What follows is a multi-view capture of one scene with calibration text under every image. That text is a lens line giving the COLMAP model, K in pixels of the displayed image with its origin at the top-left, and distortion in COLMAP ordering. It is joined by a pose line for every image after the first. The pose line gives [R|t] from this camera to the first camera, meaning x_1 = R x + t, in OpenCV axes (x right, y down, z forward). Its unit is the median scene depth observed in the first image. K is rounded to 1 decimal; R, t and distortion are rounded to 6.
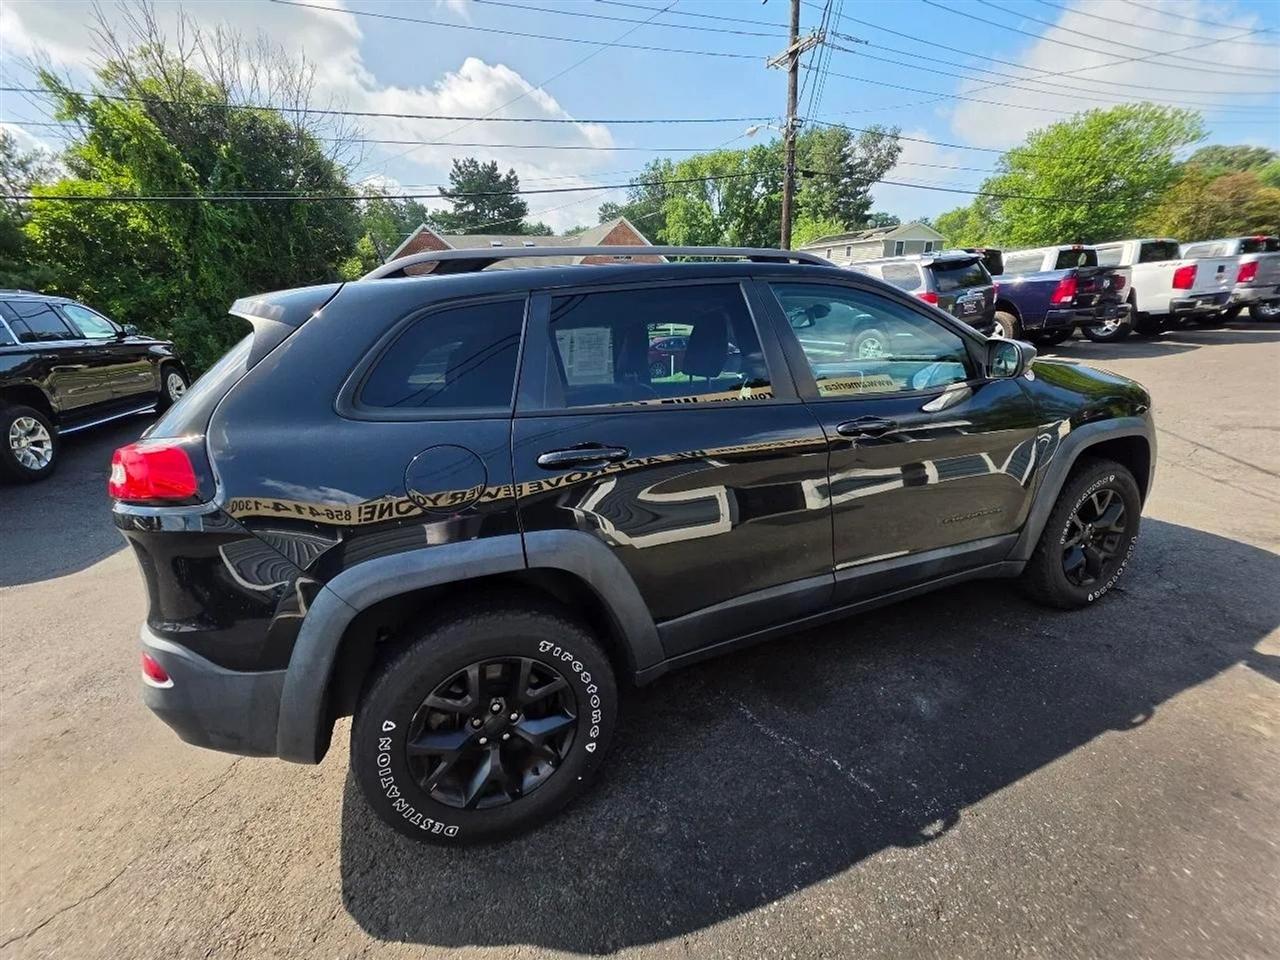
lens RADIAL K [[509.4, 0, 638.7], [0, 509.4, 481.0], [0, 0, 1]] dist [0.001886, -0.000409]
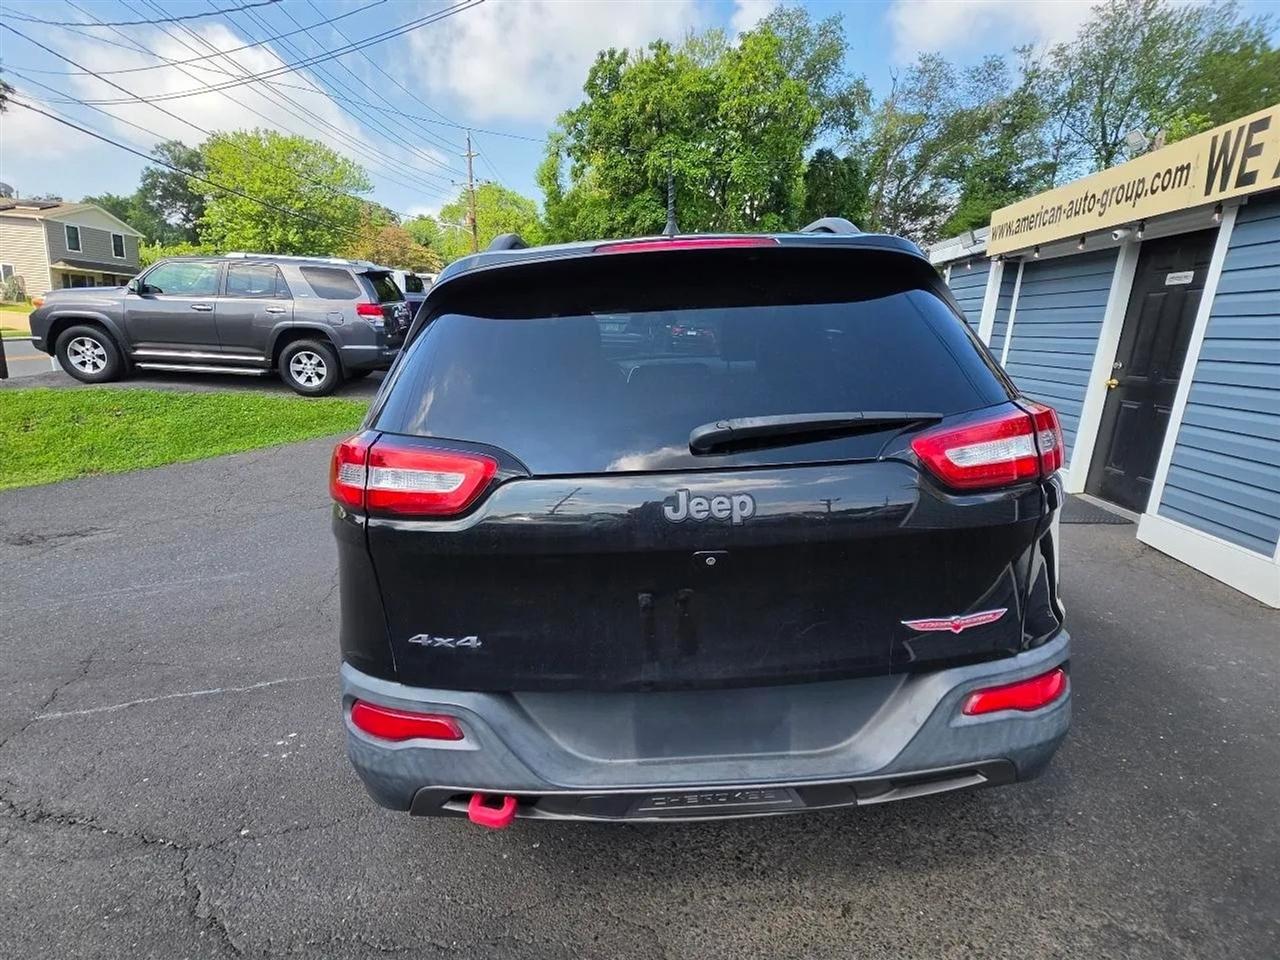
lens RADIAL K [[636.7, 0, 646.3], [0, 636.7, 484.3], [0, 0, 1]] dist [-0.002283, 0.002987]
pose [[0.356301, -0.170057, 0.918766, -0.282673], [0.251372, 0.964492, 0.081037, -0.022227], [-0.899923, 0.202078, 0.386397, 0.148773]]
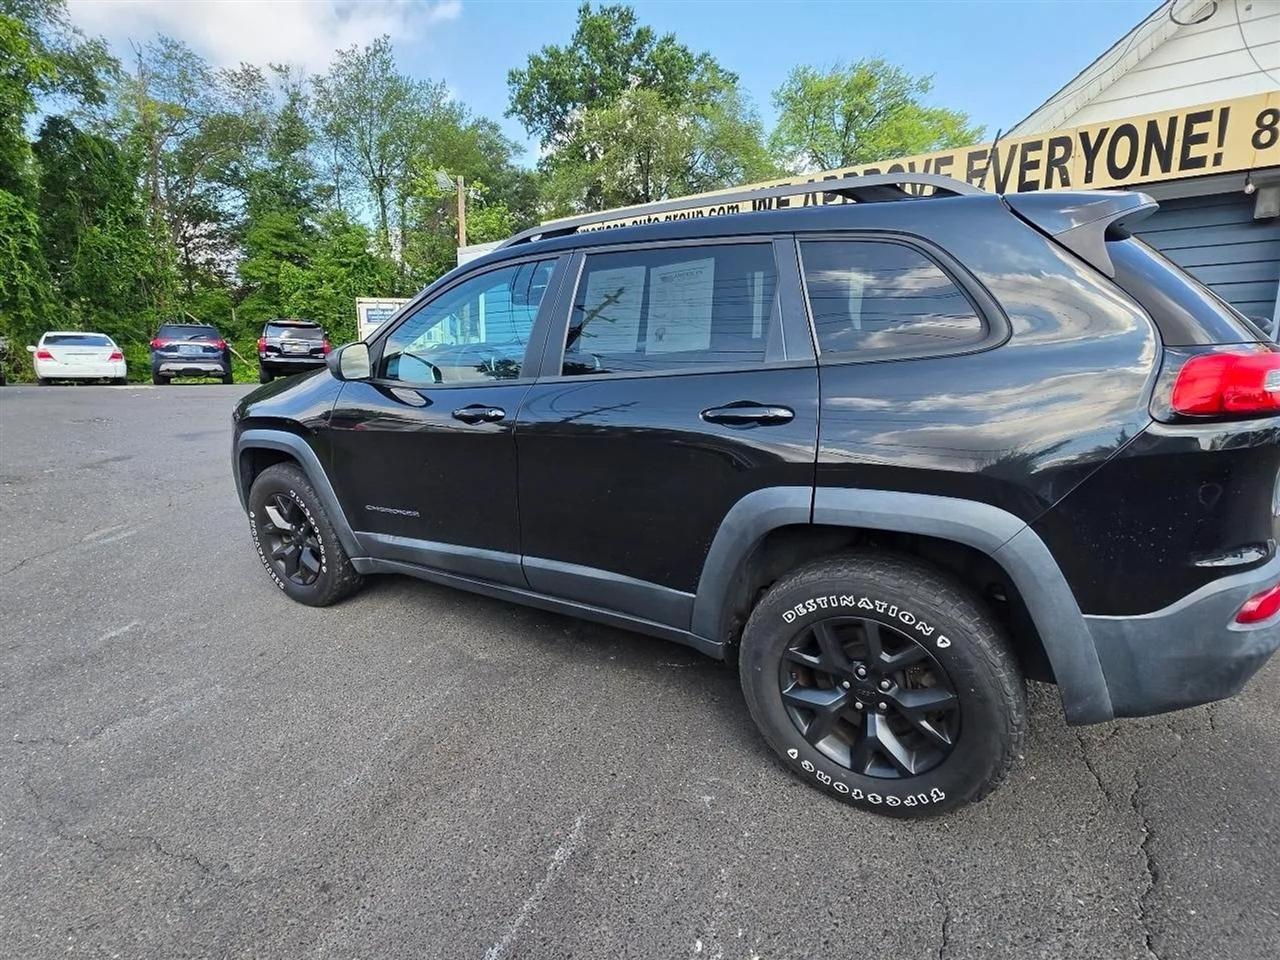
lens RADIAL K [[636.7, 0, 642.4], [0, 636.7, 481.1], [0, 0, 1]] dist [-0.002283, 0.002987]
pose [[-0.587987, -0.113155, 0.800917, -0.219285], [0.293043, 0.893101, 0.341315, -0.094783], [-0.753921, 0.435392, -0.491972, 0.425115]]
